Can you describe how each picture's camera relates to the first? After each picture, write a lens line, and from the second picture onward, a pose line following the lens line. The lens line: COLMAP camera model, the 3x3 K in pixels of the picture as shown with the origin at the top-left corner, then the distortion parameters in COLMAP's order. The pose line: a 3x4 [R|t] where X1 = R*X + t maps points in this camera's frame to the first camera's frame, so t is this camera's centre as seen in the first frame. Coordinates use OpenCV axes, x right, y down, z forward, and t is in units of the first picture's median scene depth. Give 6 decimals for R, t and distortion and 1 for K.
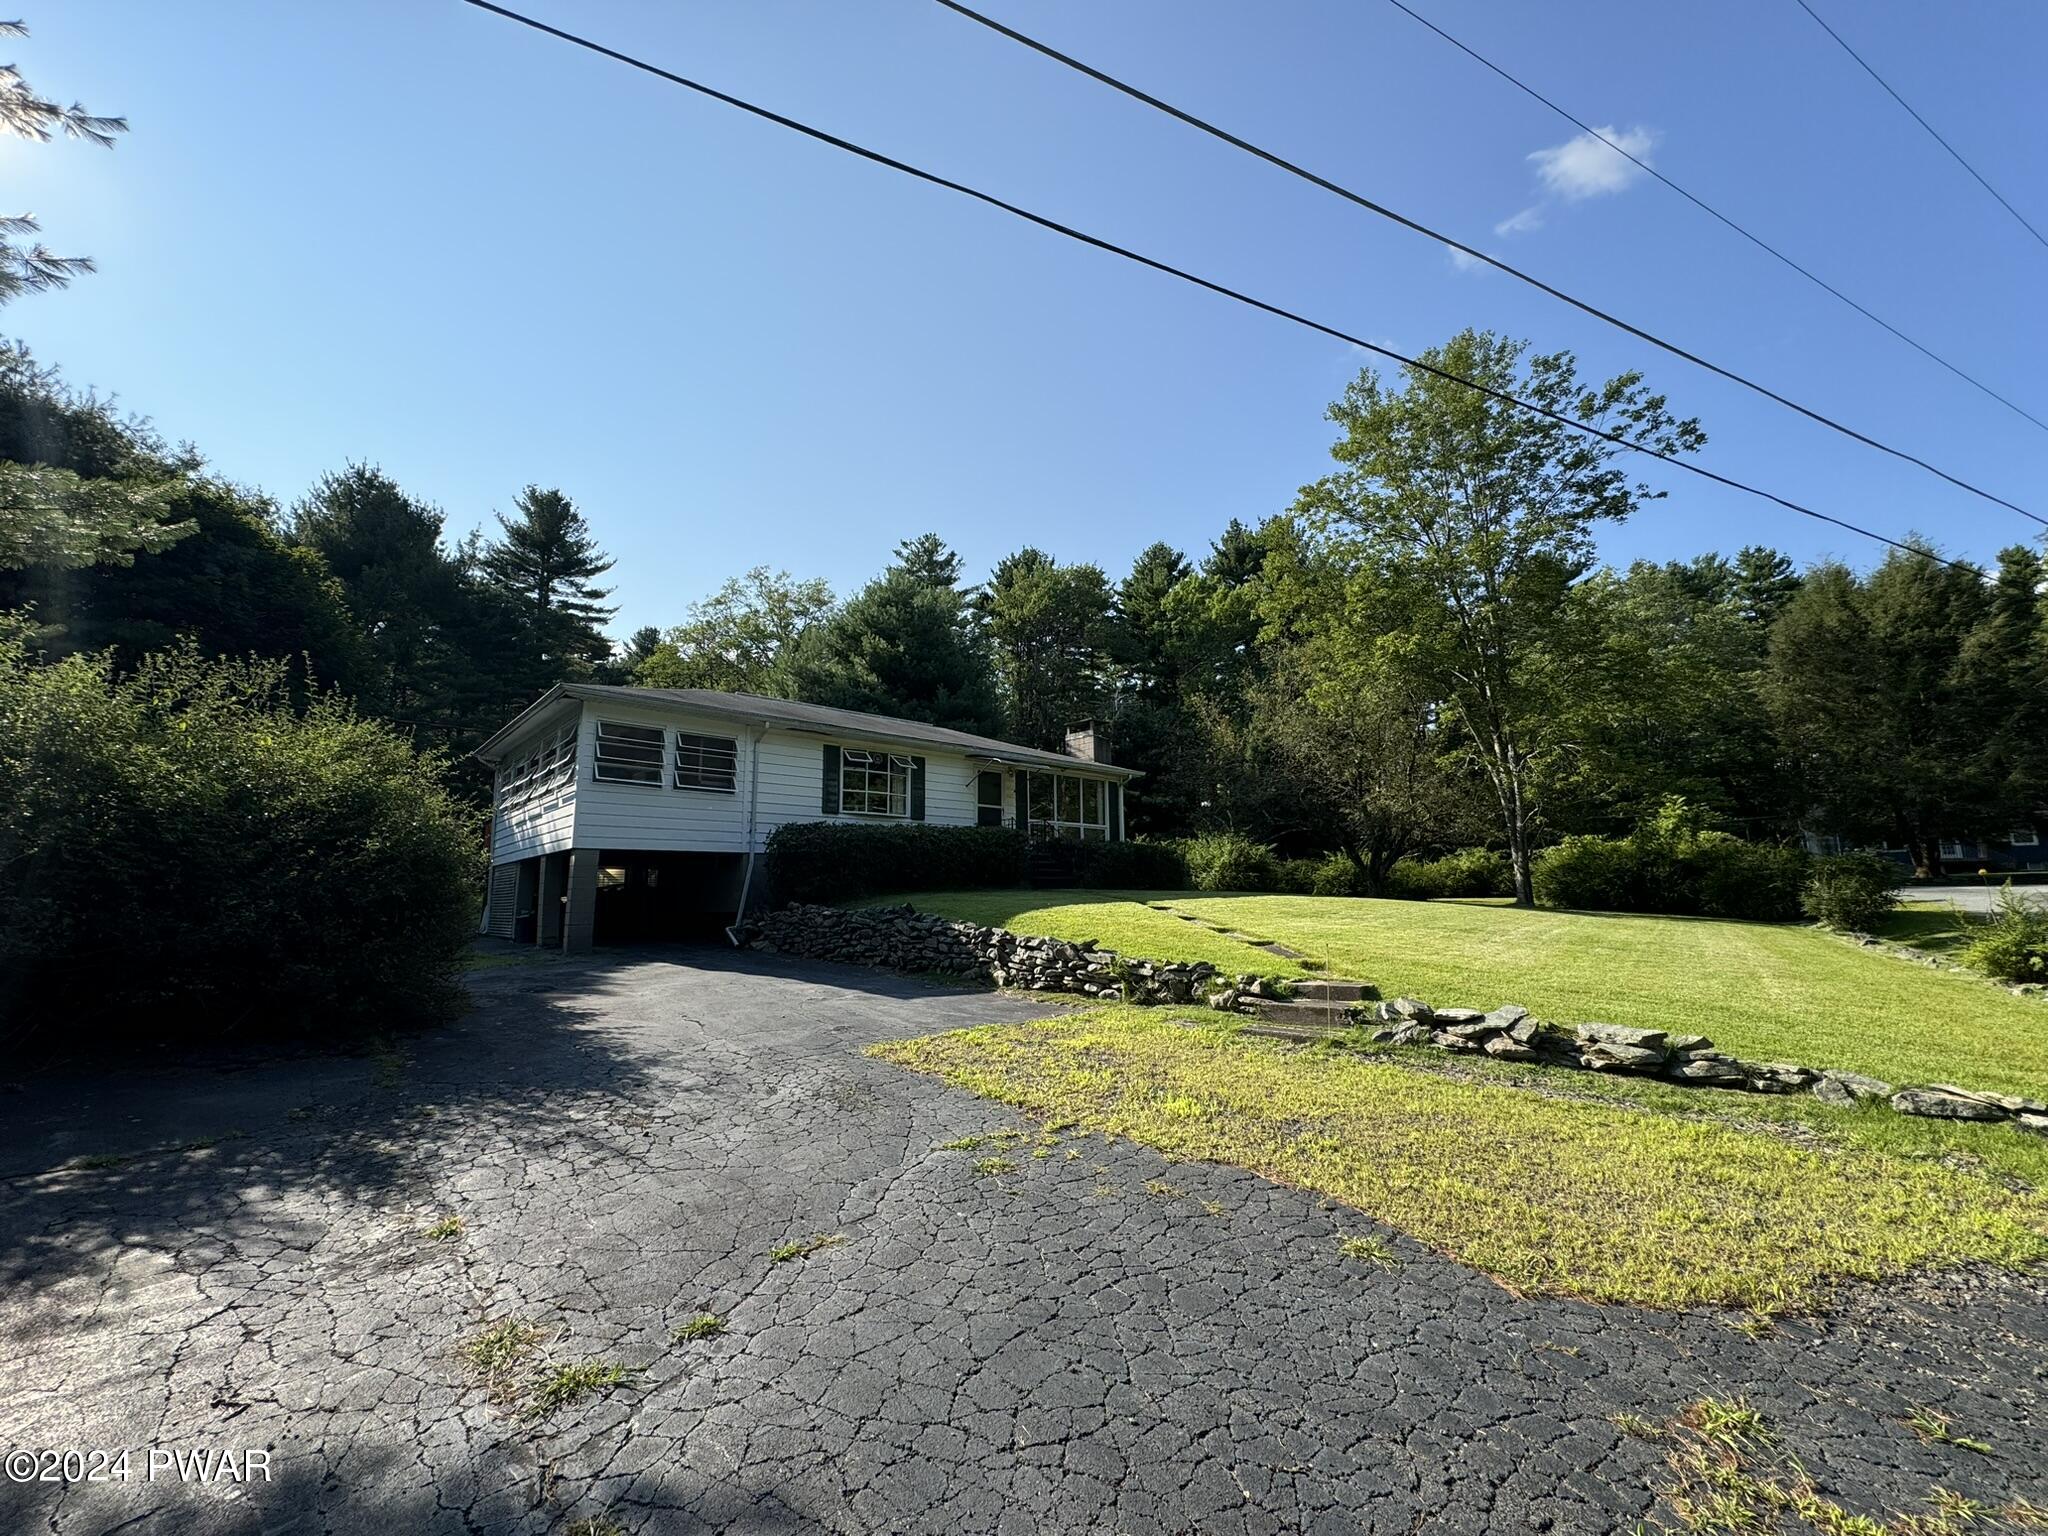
lens RADIAL K [[797.0, 0, 1027.1], [0, 797.0, 764.7], [0, 0, 1]] dist [0.001524, 0.000086]
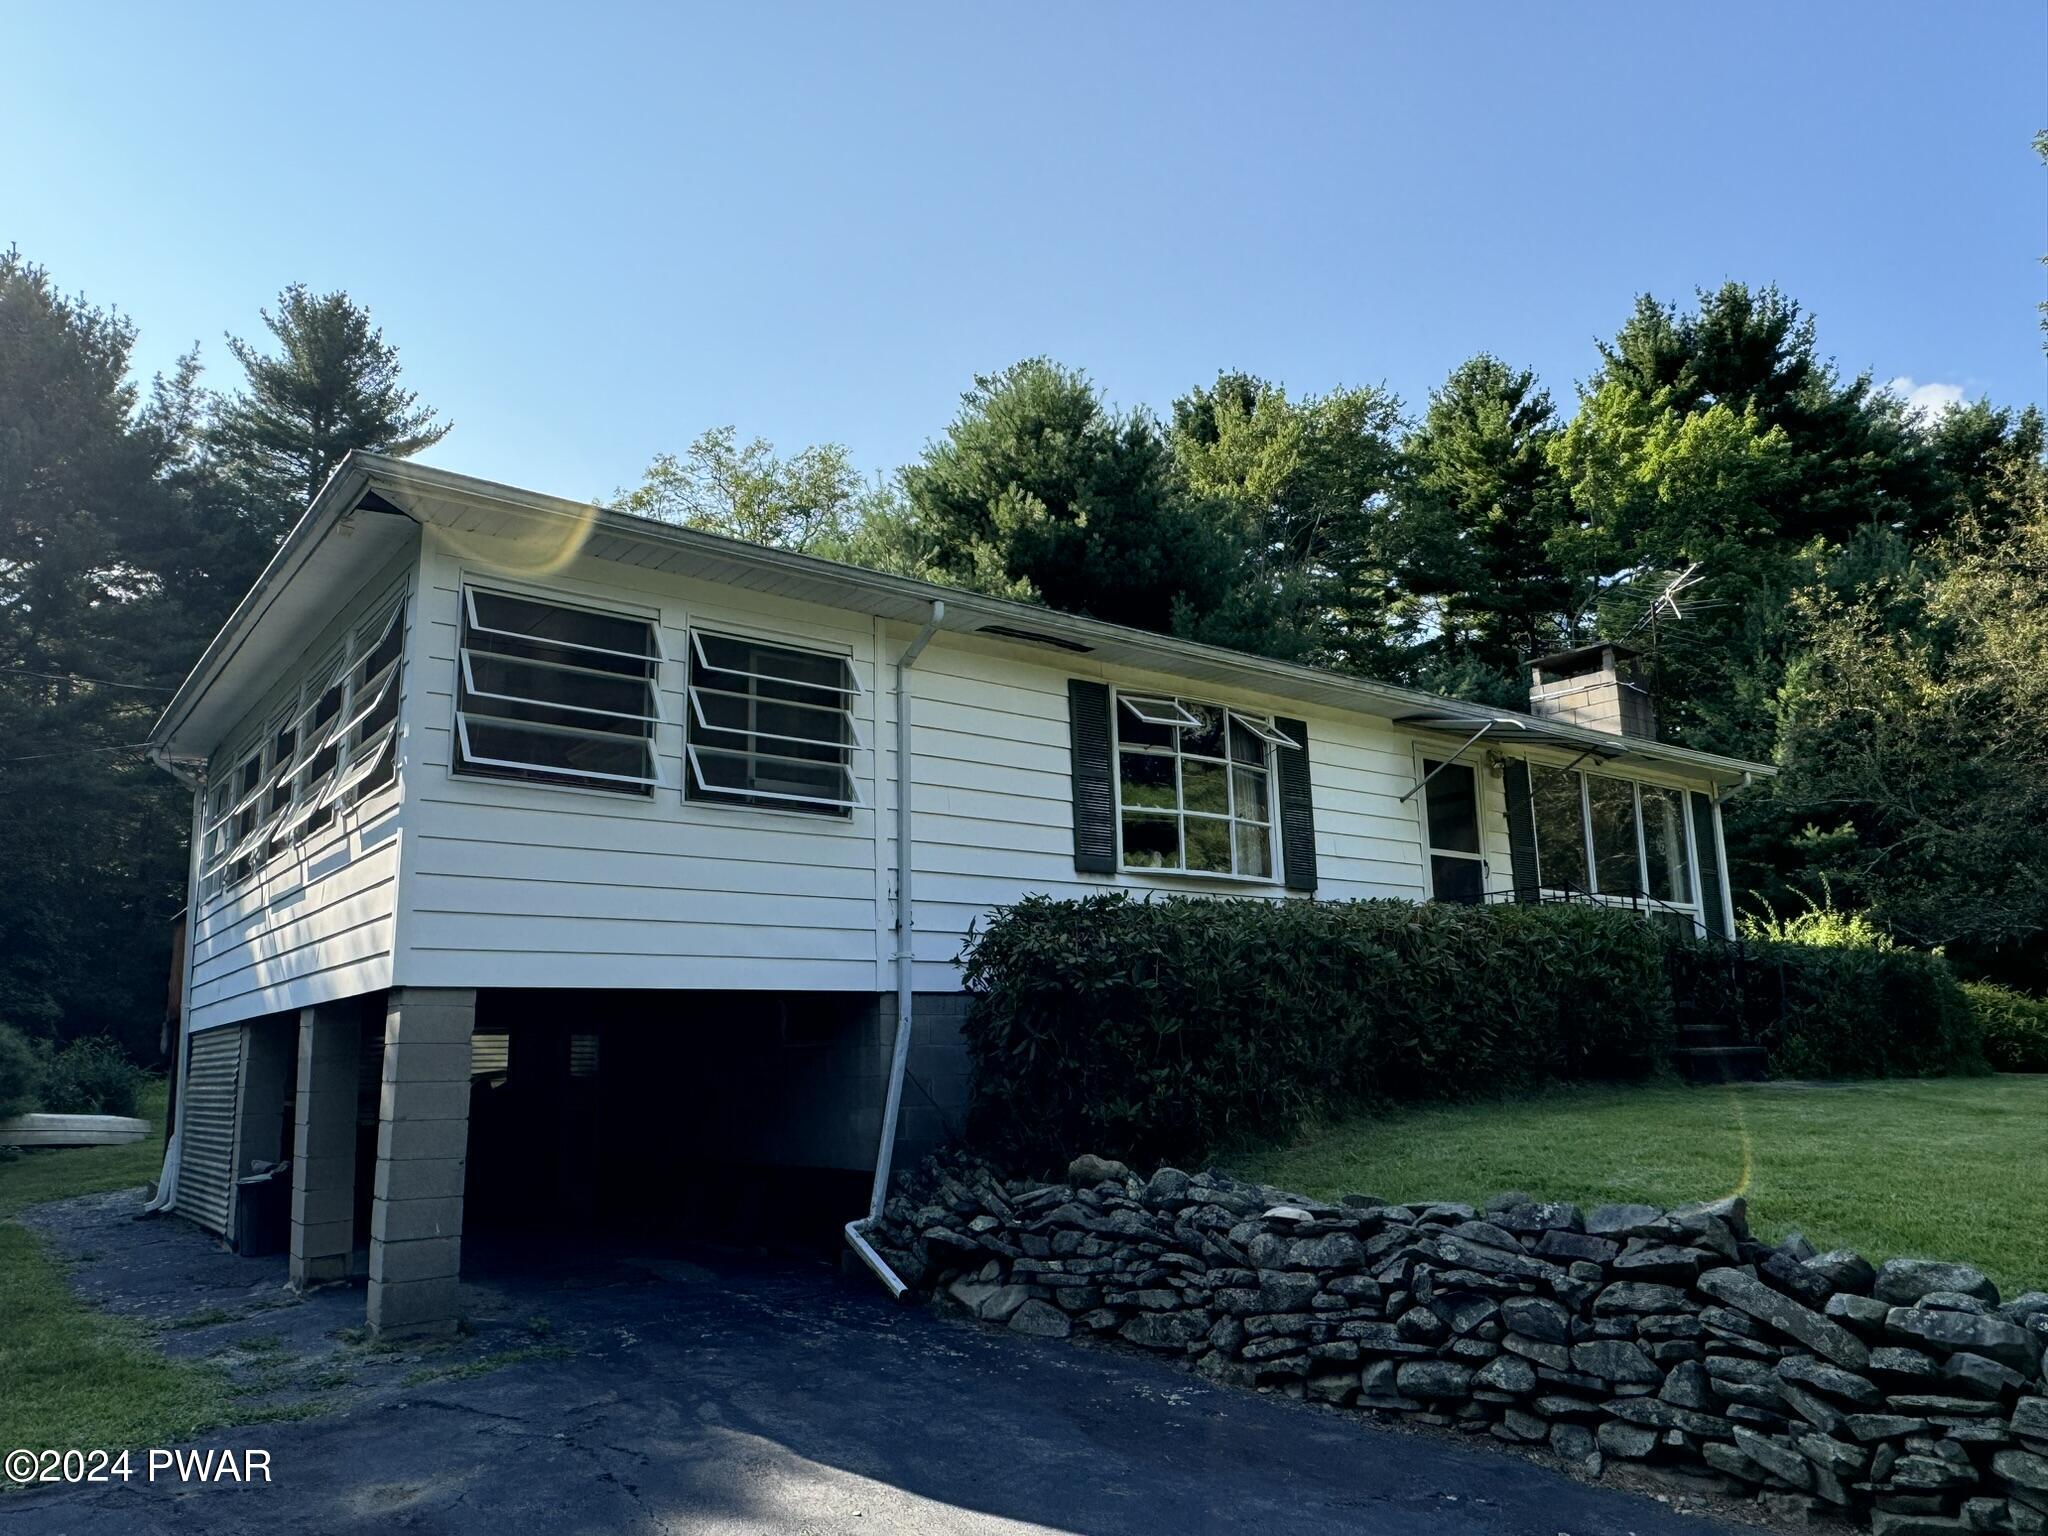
lens RADIAL K [[1432.6, 0, 1024.0], [0, 1432.6, 768.0], [0, 0, 1]] dist [0.002942, 0.001006]
pose [[0.995633, -0.026655, -0.089464, -0.197453], [0.023454, 0.999053, -0.036648, 0.033234], [0.090357, 0.034390, 0.995316, 0.334346]]
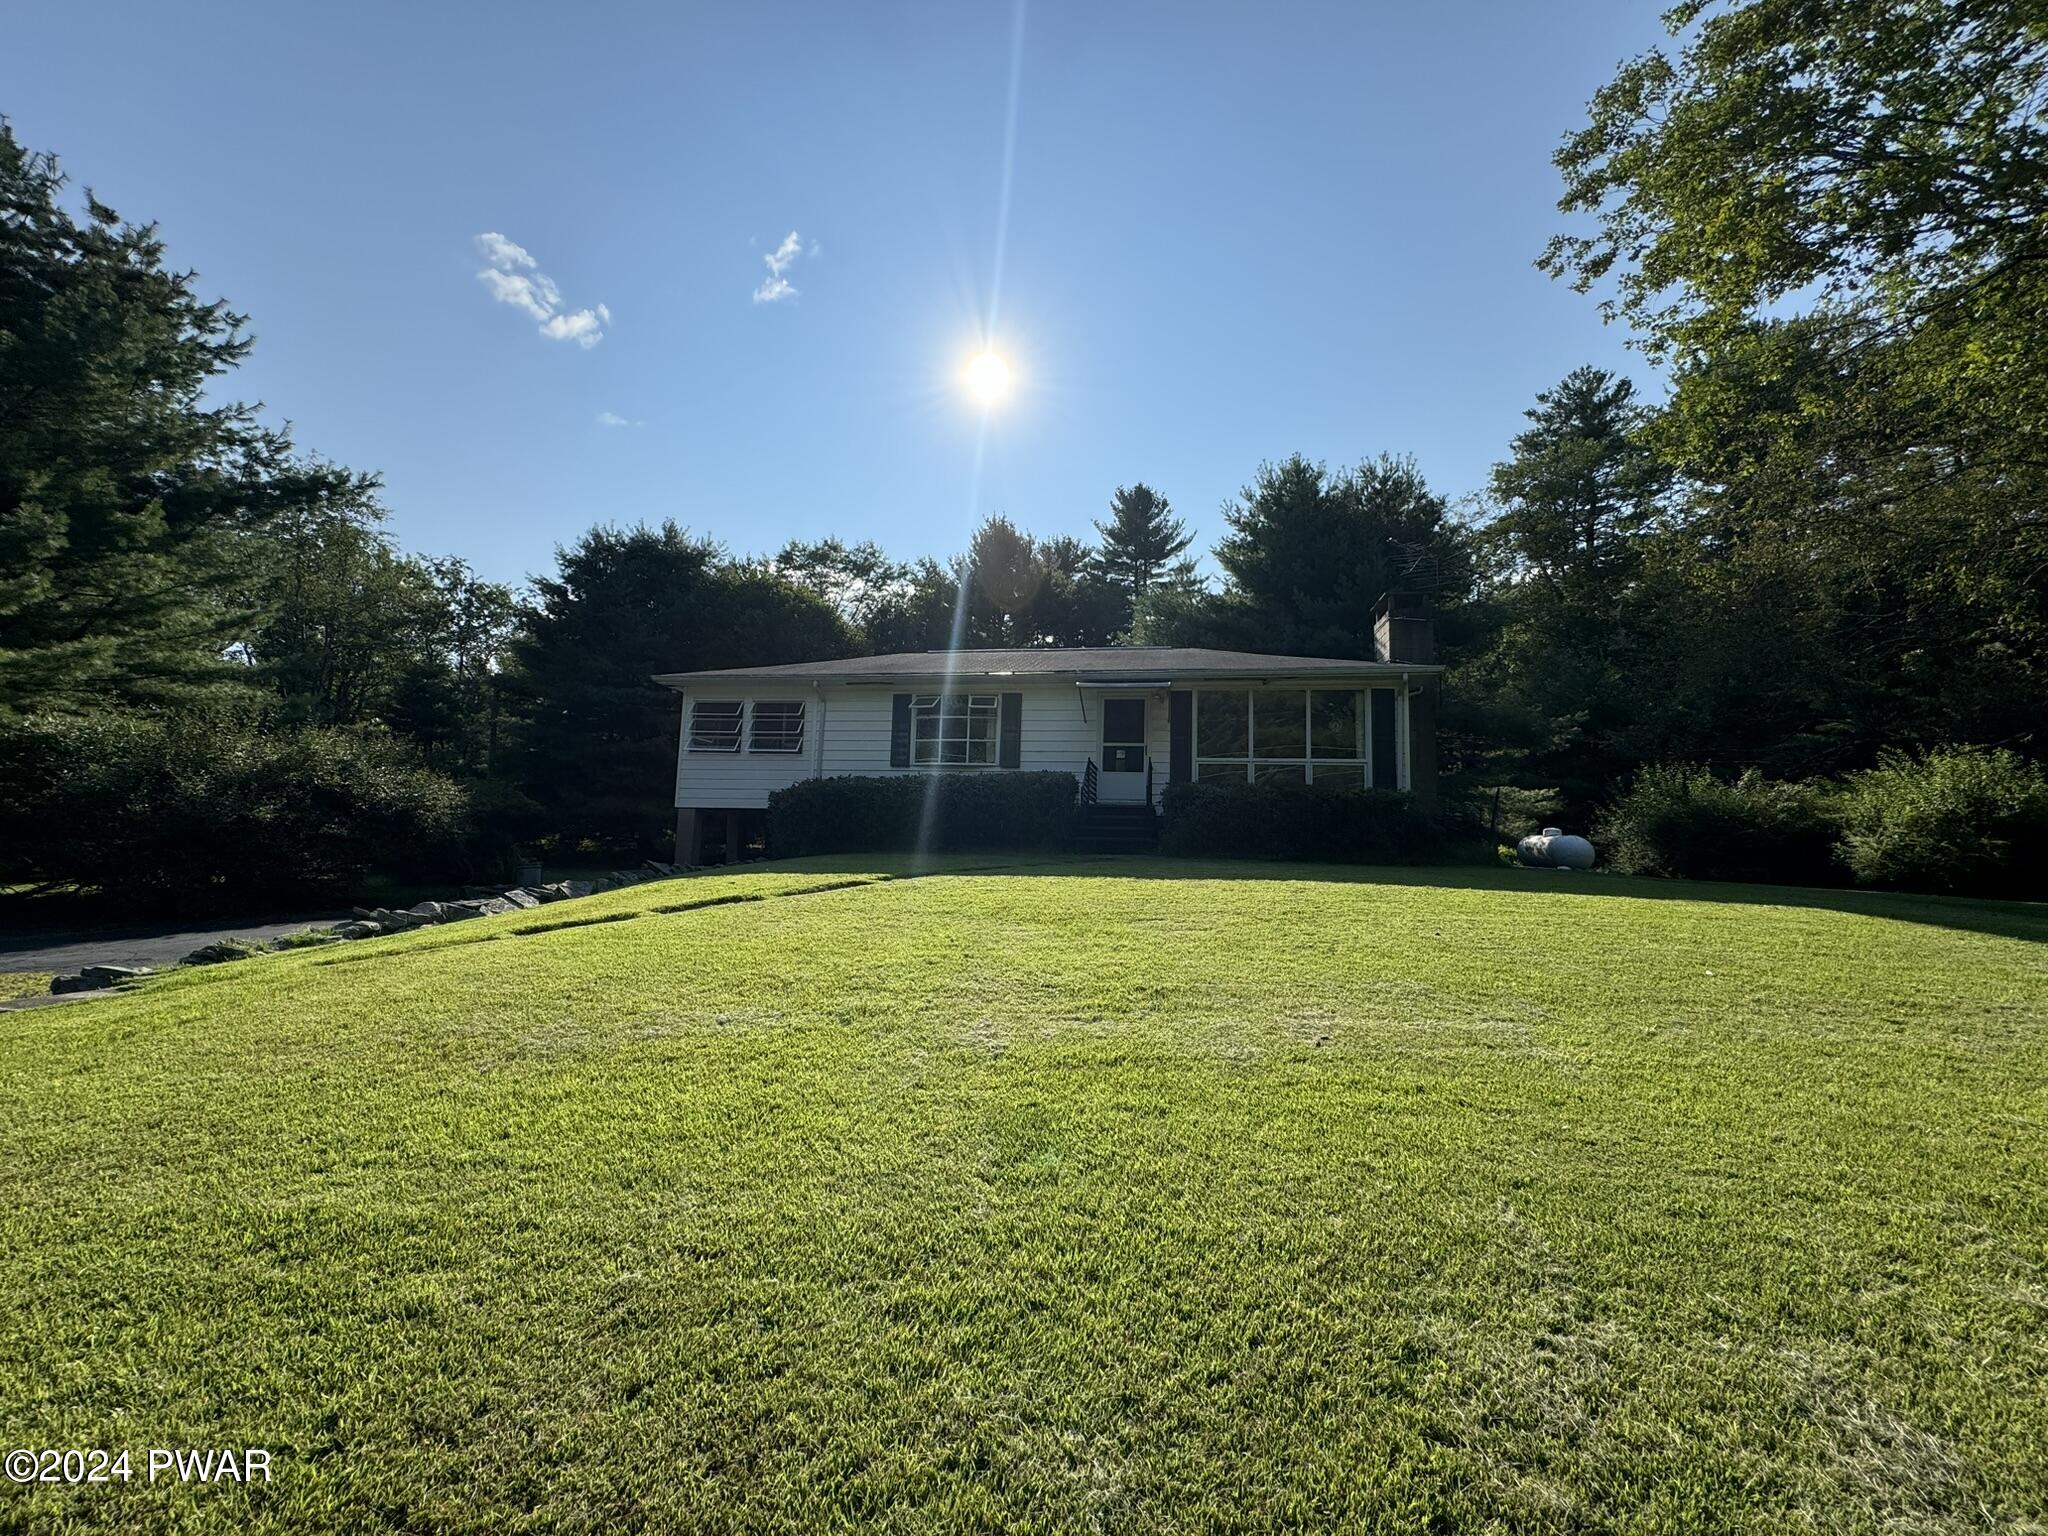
lens RADIAL K [[797.0, 0, 1027.1], [0, 797.0, 764.7], [0, 0, 1]] dist [0.001524, 0.000086]
pose [[0.603681, -0.050771, -0.795607, 0.535062], [0.097528, 0.995177, 0.010495, 0.057075], [0.791238, -0.083930, 0.605722, 0.488817]]
